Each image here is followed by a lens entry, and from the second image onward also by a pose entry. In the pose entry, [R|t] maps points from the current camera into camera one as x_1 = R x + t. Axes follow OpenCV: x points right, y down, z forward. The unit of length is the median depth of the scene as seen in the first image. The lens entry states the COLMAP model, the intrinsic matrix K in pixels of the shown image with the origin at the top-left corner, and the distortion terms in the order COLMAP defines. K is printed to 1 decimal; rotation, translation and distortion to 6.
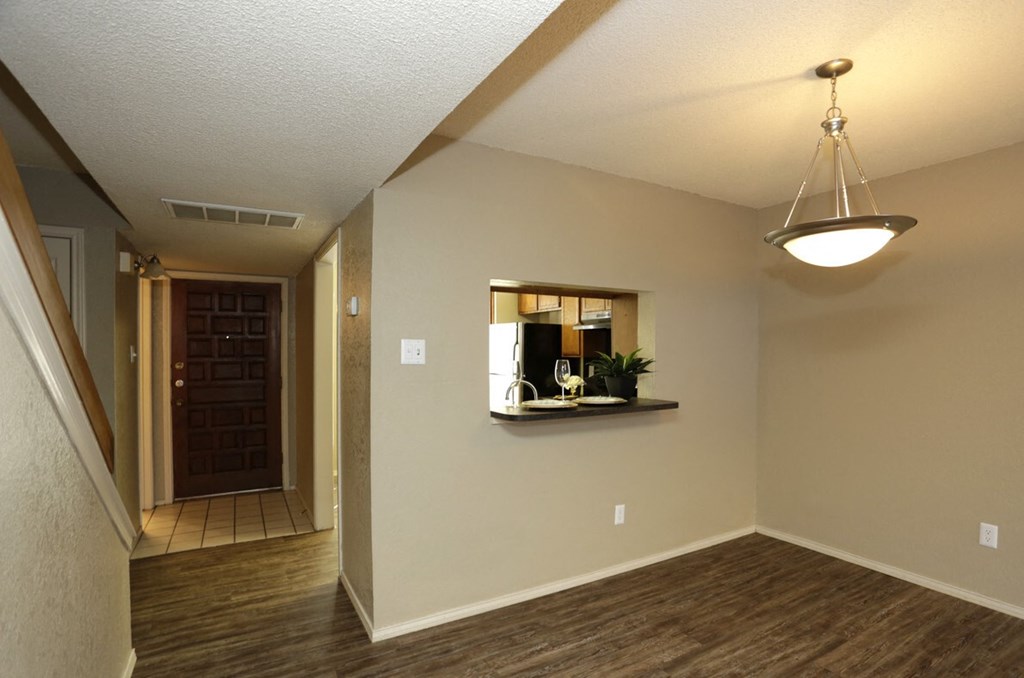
lens RADIAL K [[514.2, 0, 537.3], [0, 514.2, 358.9], [0, 0, 1]] dist [-0.071587, 0.029996]
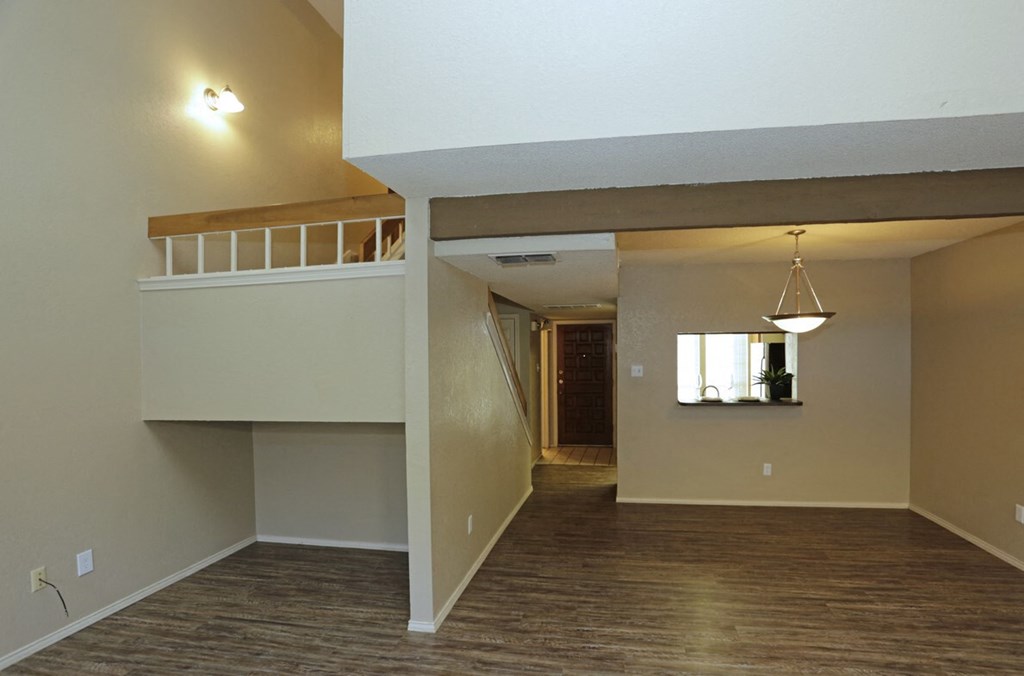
lens RADIAL K [[514.2, 0, 537.3], [0, 514.2, 357.9], [0, 0, 1]] dist [-0.071587, 0.029996]
pose [[0.753372, -0.004485, -0.657579, 0.783086], [0.004308, 0.999989, -0.001885, -0.060394], [0.657581, -0.001412, 0.753383, -0.814478]]
